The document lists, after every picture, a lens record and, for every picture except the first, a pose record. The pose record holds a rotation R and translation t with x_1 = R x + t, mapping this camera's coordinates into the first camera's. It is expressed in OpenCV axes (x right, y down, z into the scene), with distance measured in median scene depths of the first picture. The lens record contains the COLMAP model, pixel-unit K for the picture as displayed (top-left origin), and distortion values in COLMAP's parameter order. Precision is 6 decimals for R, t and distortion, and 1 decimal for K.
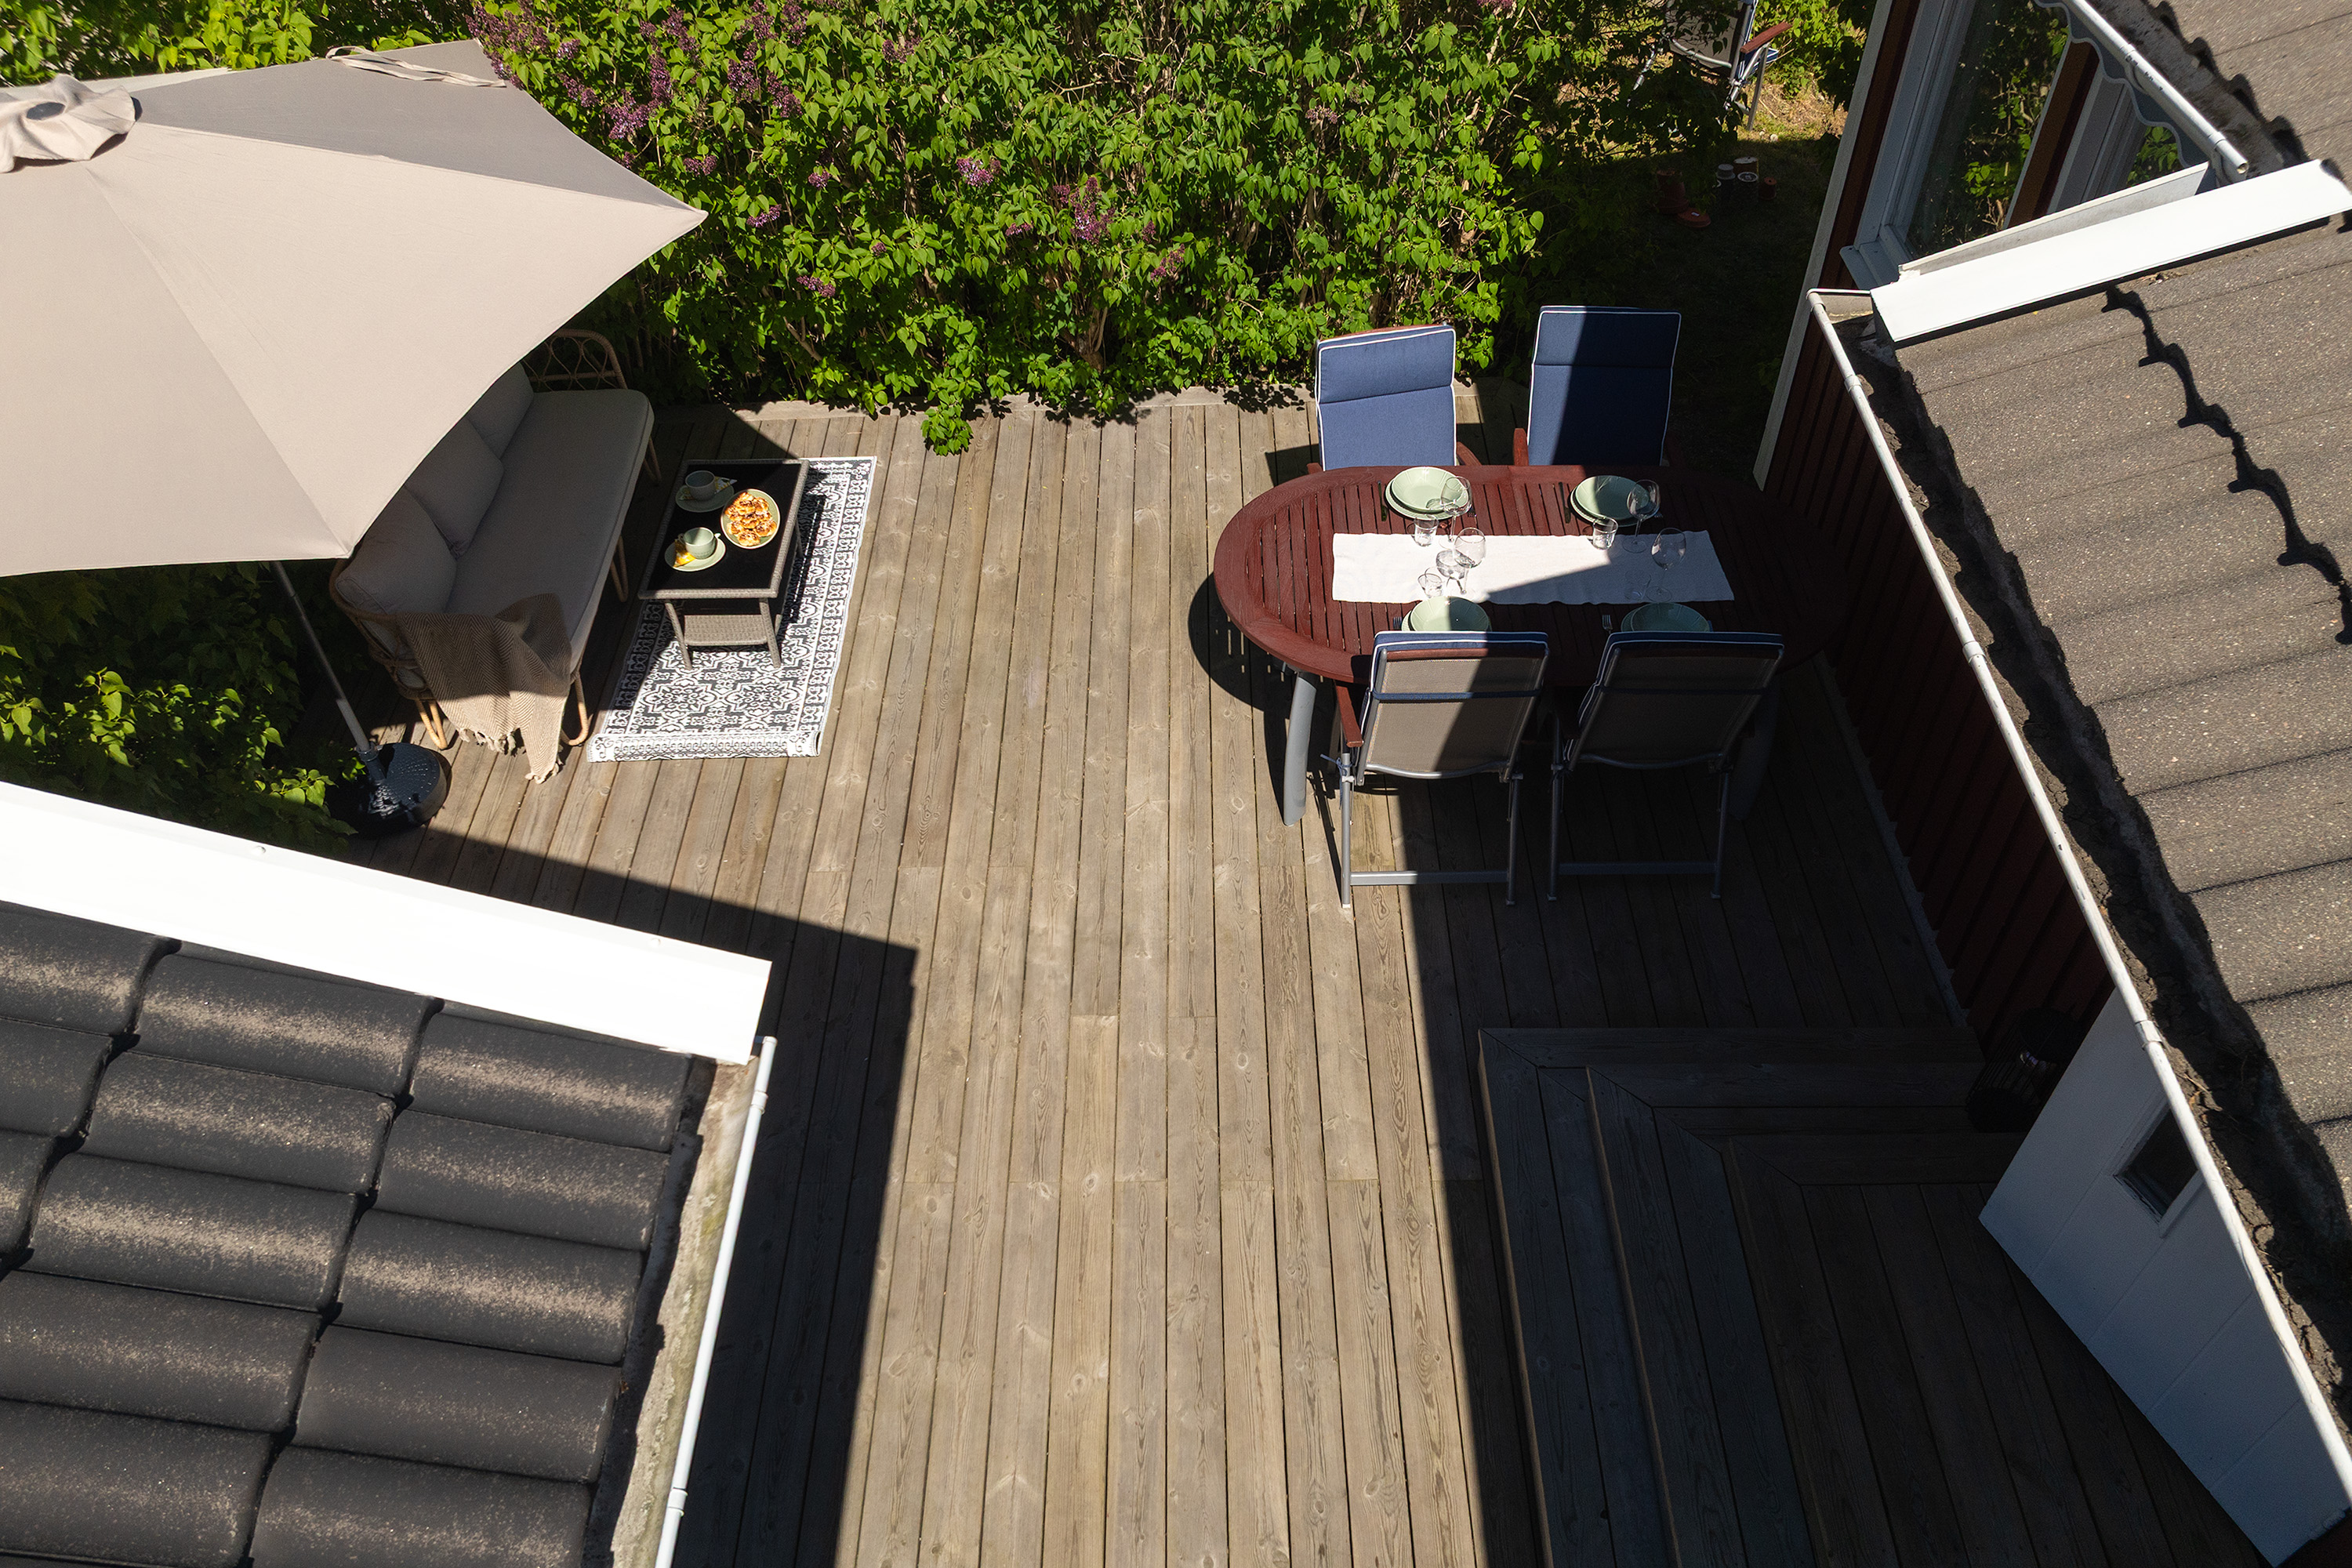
lens RADIAL K [[1715.8, 0, 1158.0], [0, 1715.8, 784.6], [0, 0, 1]] dist [-0.004796, -0.001333]
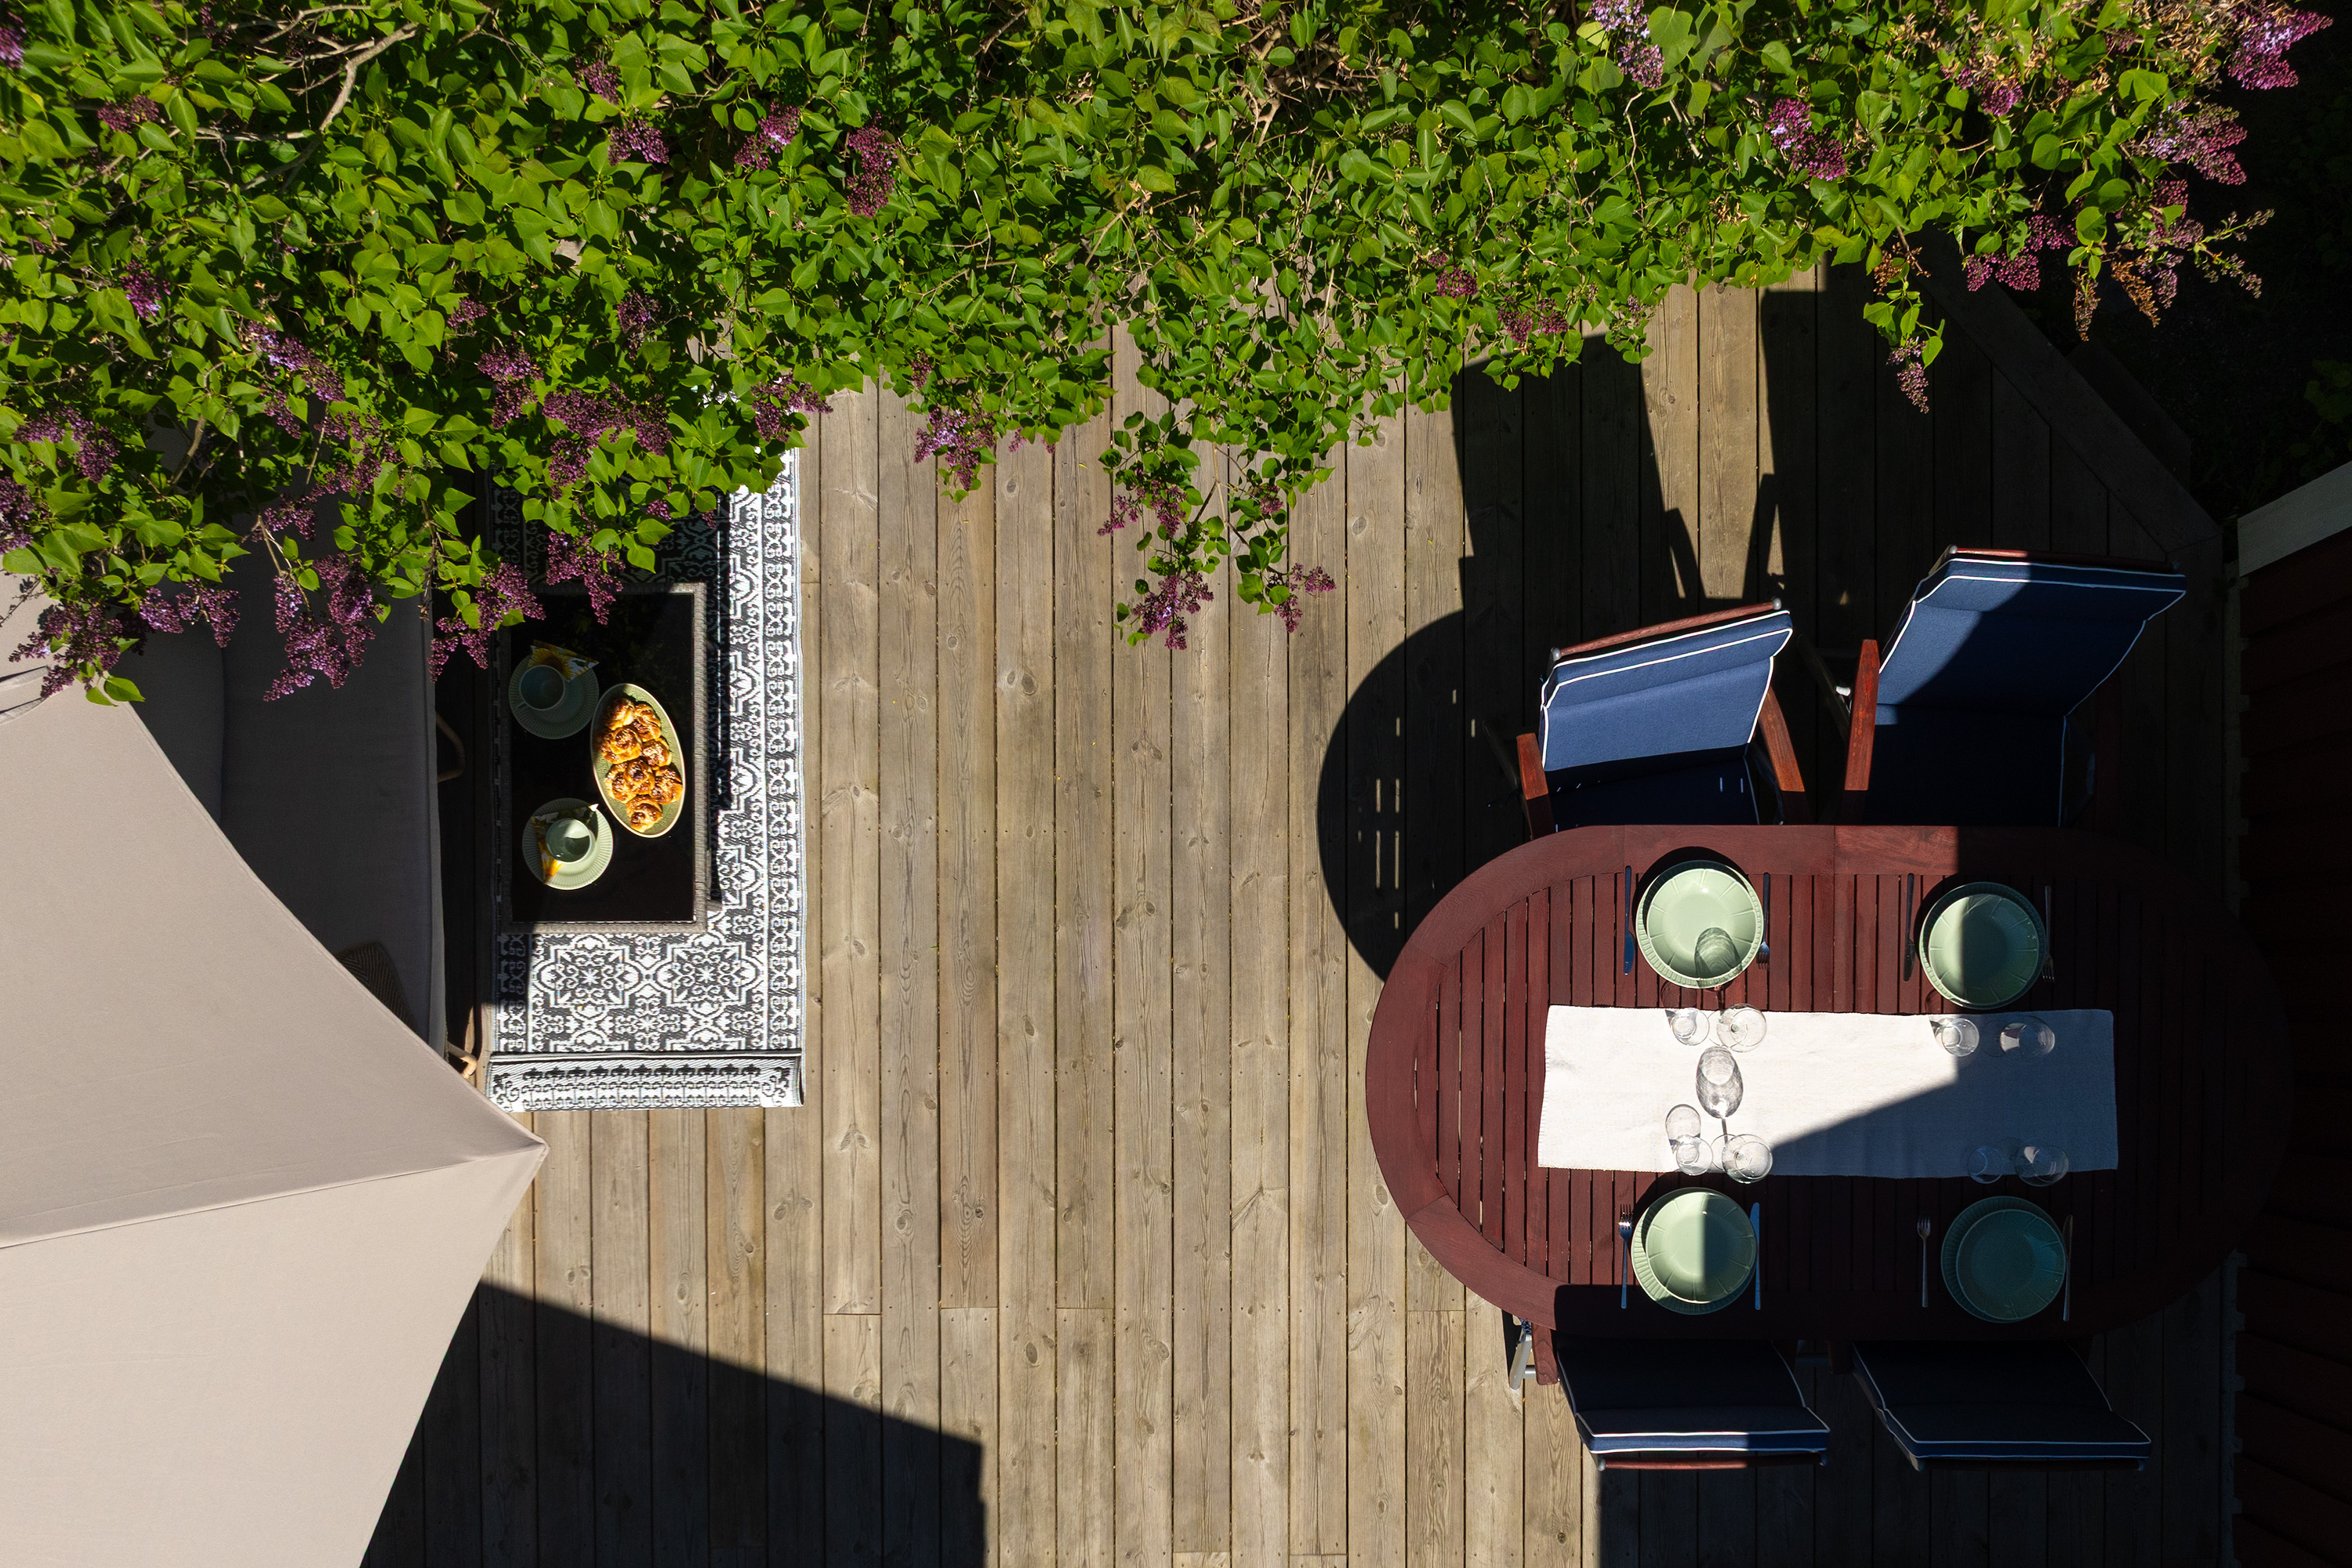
lens RADIAL K [[2133.6, 0, 1194.3], [0, 2133.6, 783.3], [0, 0, 1]] dist [-0.006840, 0.000000]
pose [[0.999953, -0.009655, -0.001217, -0.032638], [0.007769, 0.716704, 0.697335, -0.779486], [-0.005860, -0.697311, 0.716745, 0.468653]]
